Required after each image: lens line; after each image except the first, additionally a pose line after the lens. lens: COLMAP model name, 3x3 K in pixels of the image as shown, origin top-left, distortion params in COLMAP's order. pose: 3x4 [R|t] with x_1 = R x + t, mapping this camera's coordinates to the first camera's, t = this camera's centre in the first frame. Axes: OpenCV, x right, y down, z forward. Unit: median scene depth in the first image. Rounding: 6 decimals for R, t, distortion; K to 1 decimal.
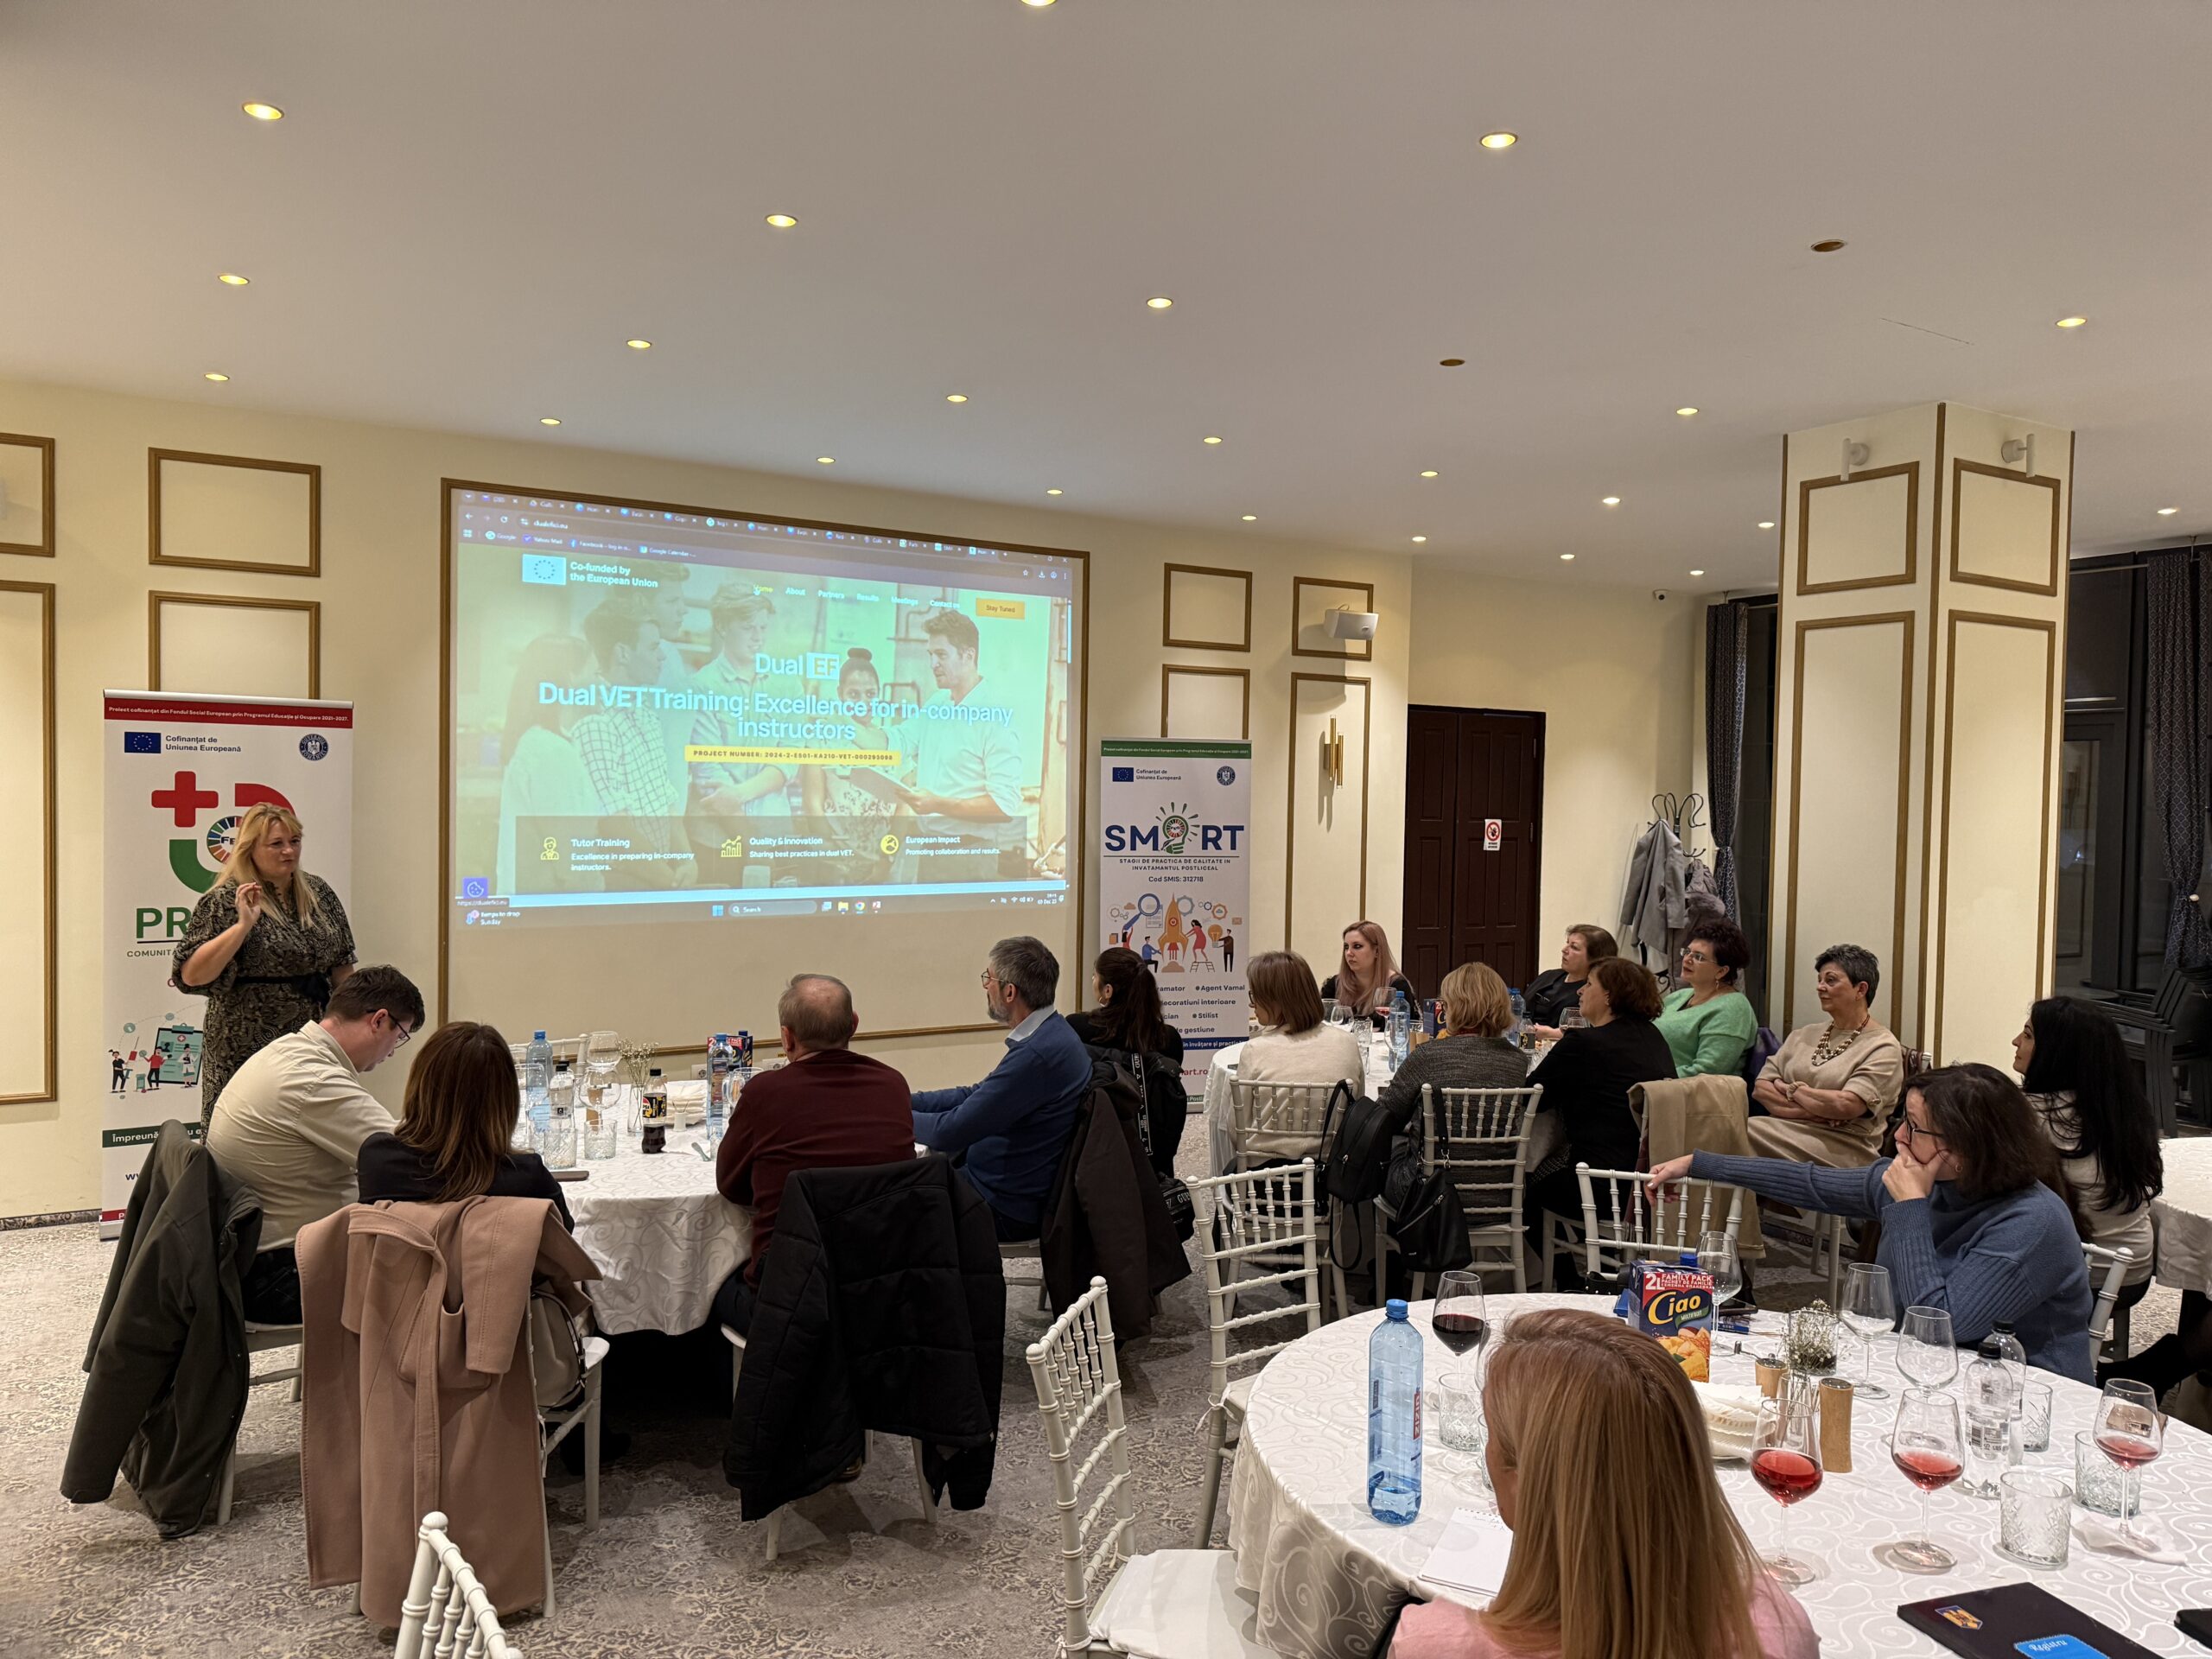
lens RADIAL K [[1535.9, 0, 1106.9], [0, 1535.9, 842.7], [0, 0, 1]] dist [0.130789, -0.210117]
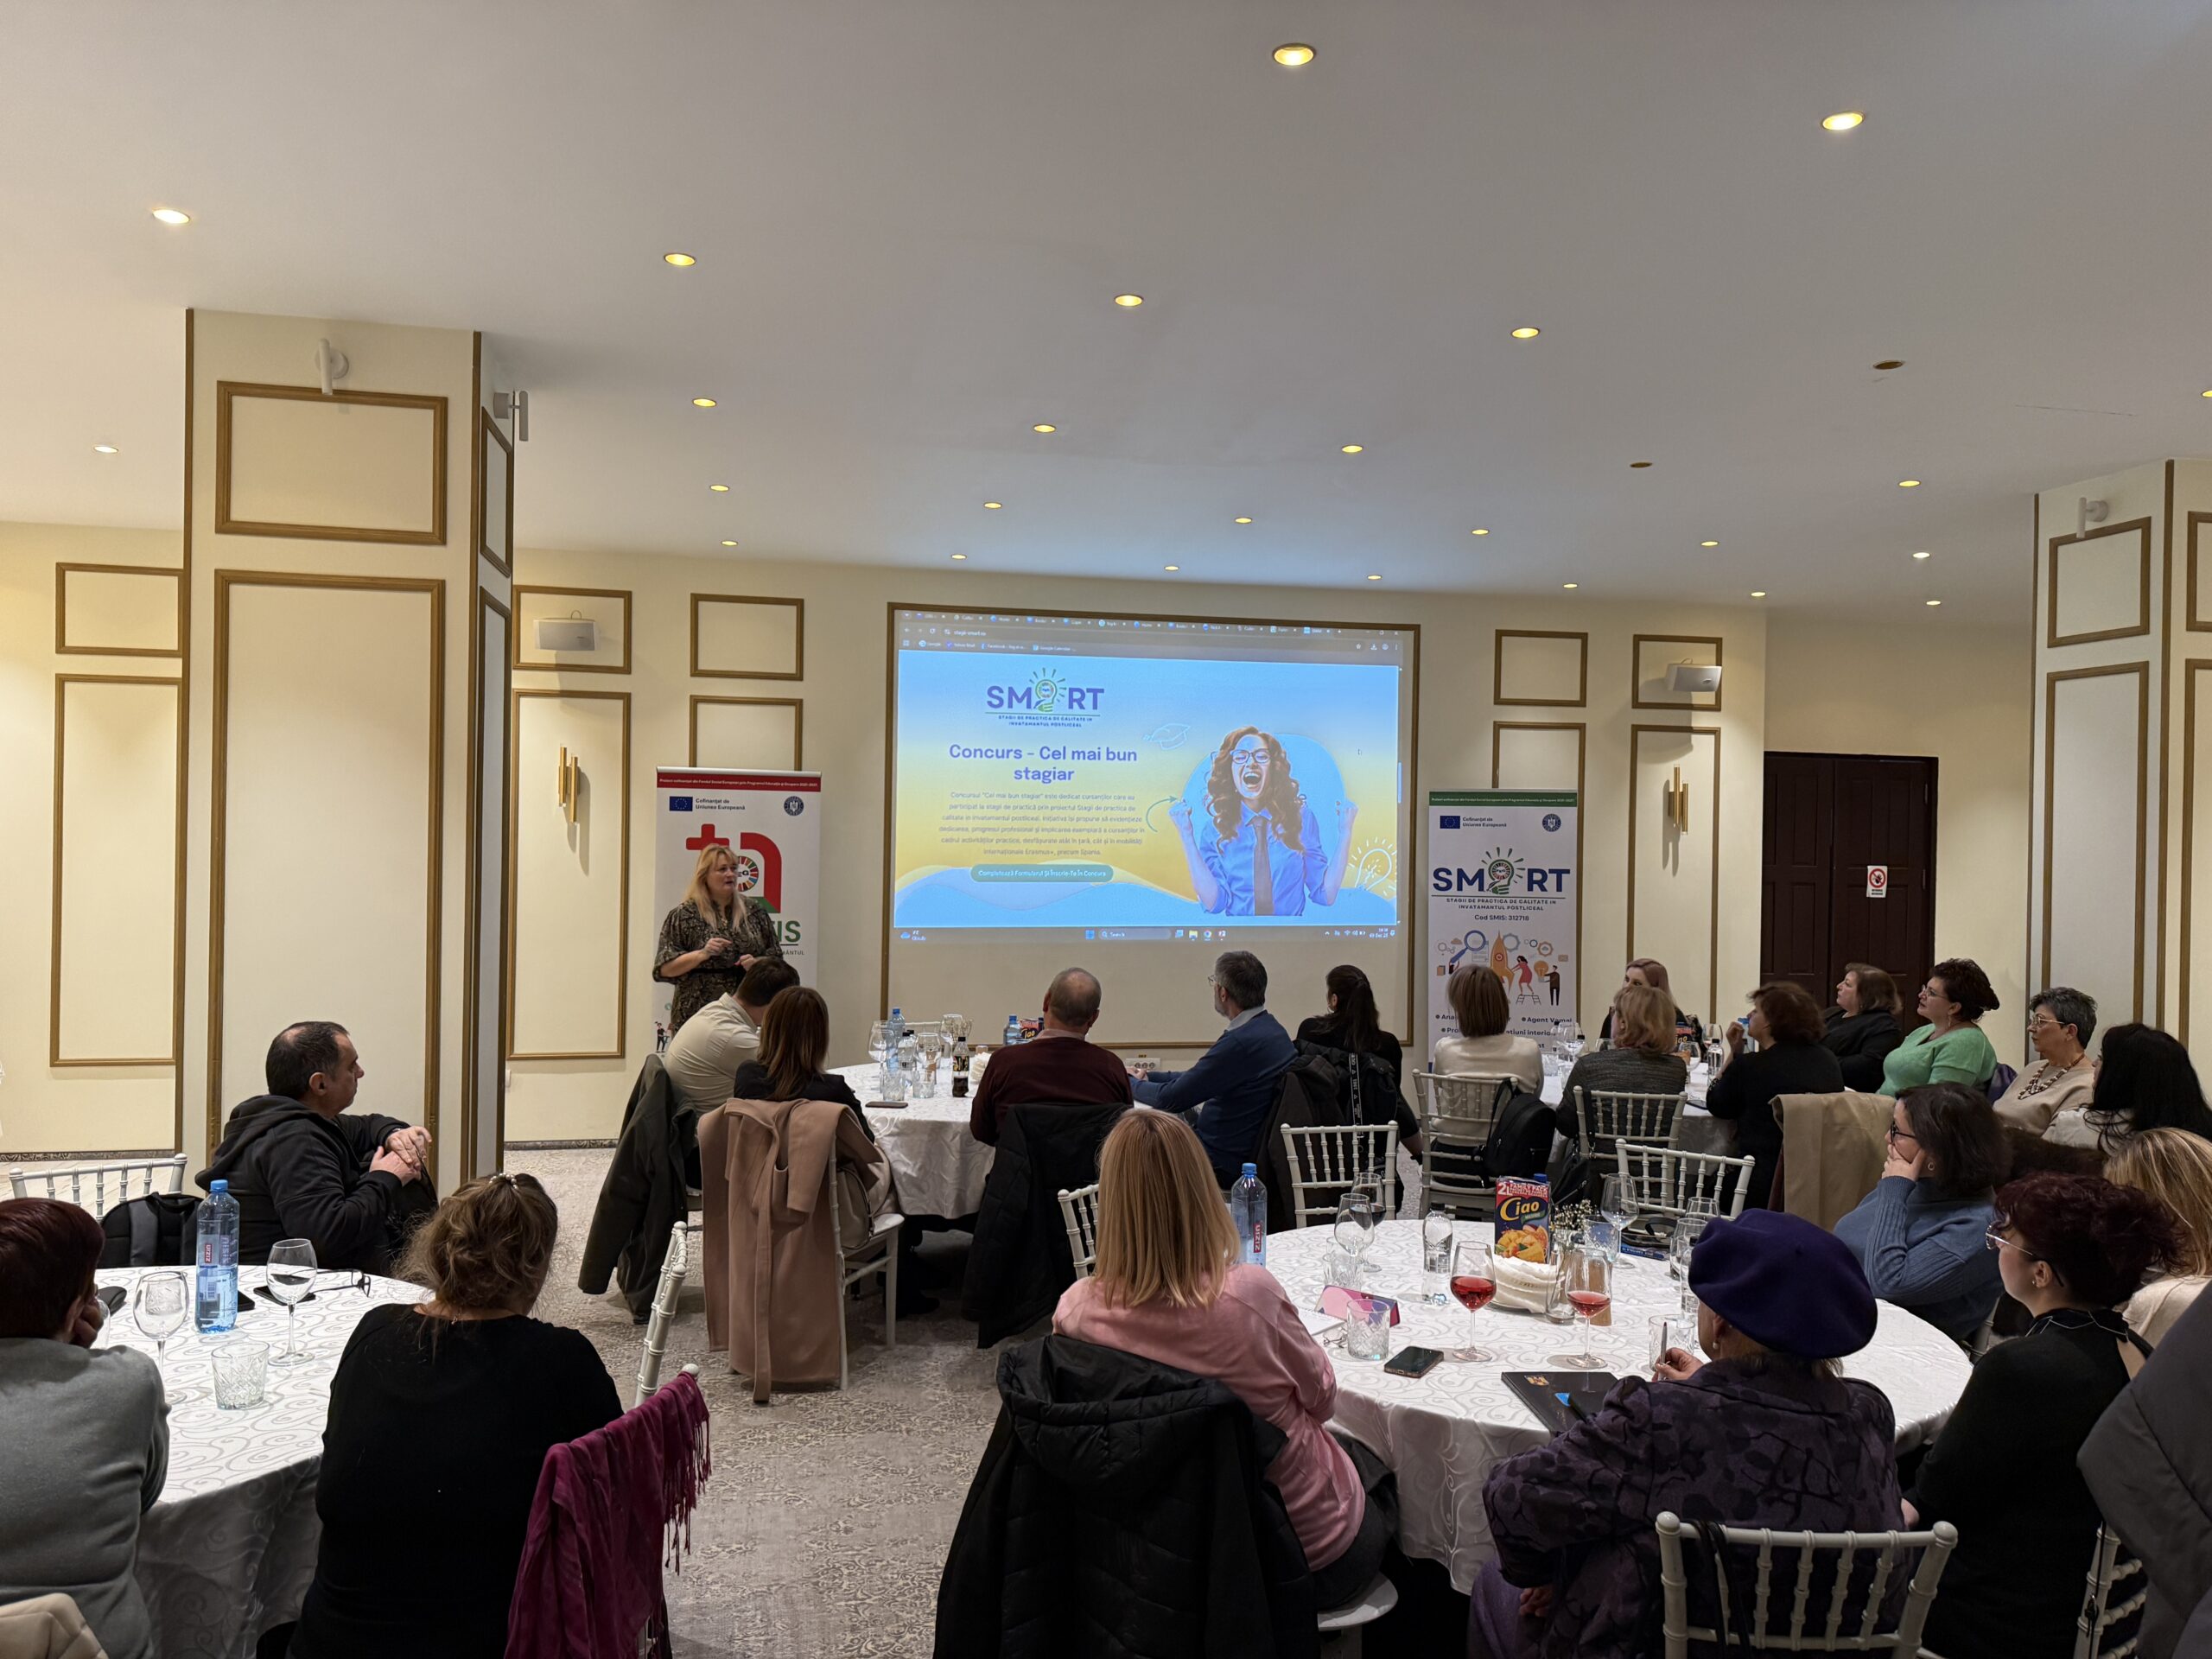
lens RADIAL K [[1535.9, 0, 1106.9], [0, 1535.9, 842.7], [0, 0, 1]] dist [0.130789, -0.210117]
pose [[0.942343, 0.000076, -0.334649, 0.203223], [-0.010654, 0.999500, -0.029774, 0.008507], [0.334480, 0.031623, 0.941872, -0.178683]]
